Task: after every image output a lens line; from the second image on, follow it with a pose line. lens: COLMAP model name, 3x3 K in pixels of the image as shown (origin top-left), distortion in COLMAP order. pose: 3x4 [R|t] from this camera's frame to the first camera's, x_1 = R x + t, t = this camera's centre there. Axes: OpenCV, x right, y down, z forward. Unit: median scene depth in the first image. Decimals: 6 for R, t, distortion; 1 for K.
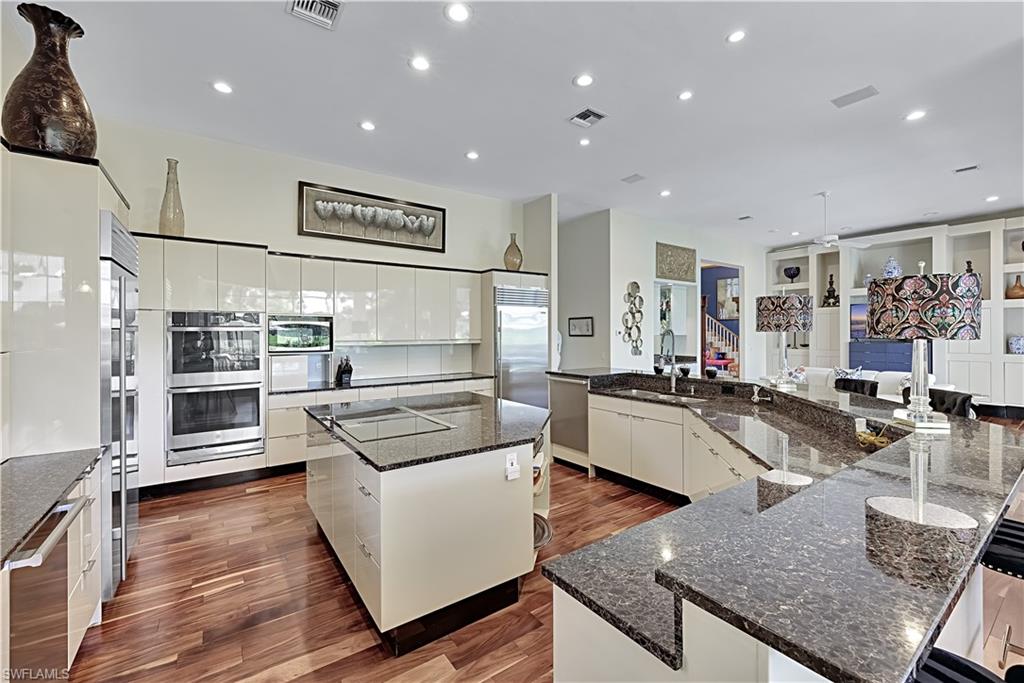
lens RADIAL K [[424.8, 0, 514.2], [0, 424.8, 334.9], [0, 0, 1]] dist [-0.000490, -0.000607]
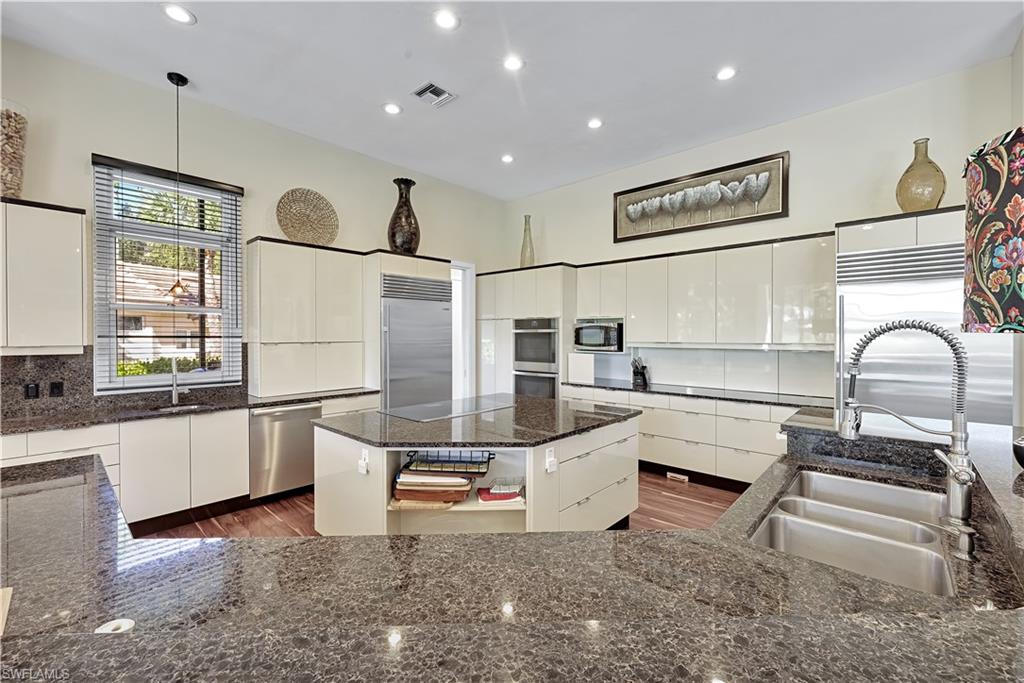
lens RADIAL K [[424.8, 0, 518.2], [0, 424.8, 337.3], [0, 0, 1]] dist [-0.000490, -0.000607]
pose [[0.213891, 0.004181, -0.976849, 0.467102], [-0.011006, 0.999938, 0.001870, 0.004387], [0.976796, 0.010351, 0.213923, 0.499856]]
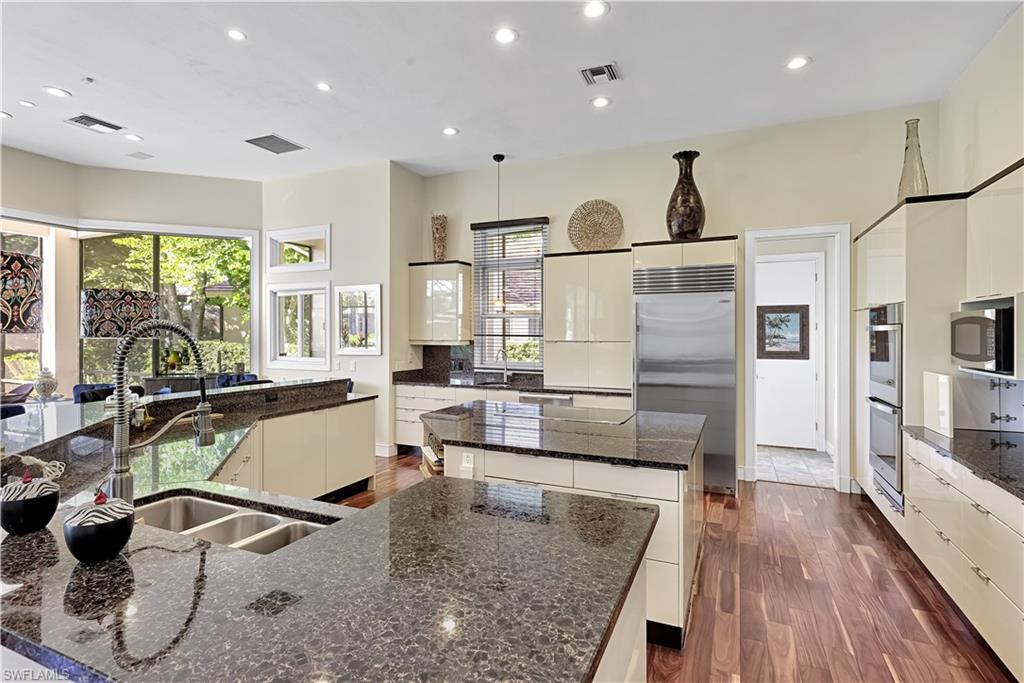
lens RADIAL K [[498.9, 0, 519.1], [0, 498.9, 334.9], [0, 0, 1]] dist [0.005464, 0.000562]
pose [[-0.853055, -0.007938, -0.521760, 0.260773], [-0.013590, 0.999883, 0.007007, 0.000782], [0.521643, 0.013069, -0.853063, 1.087618]]
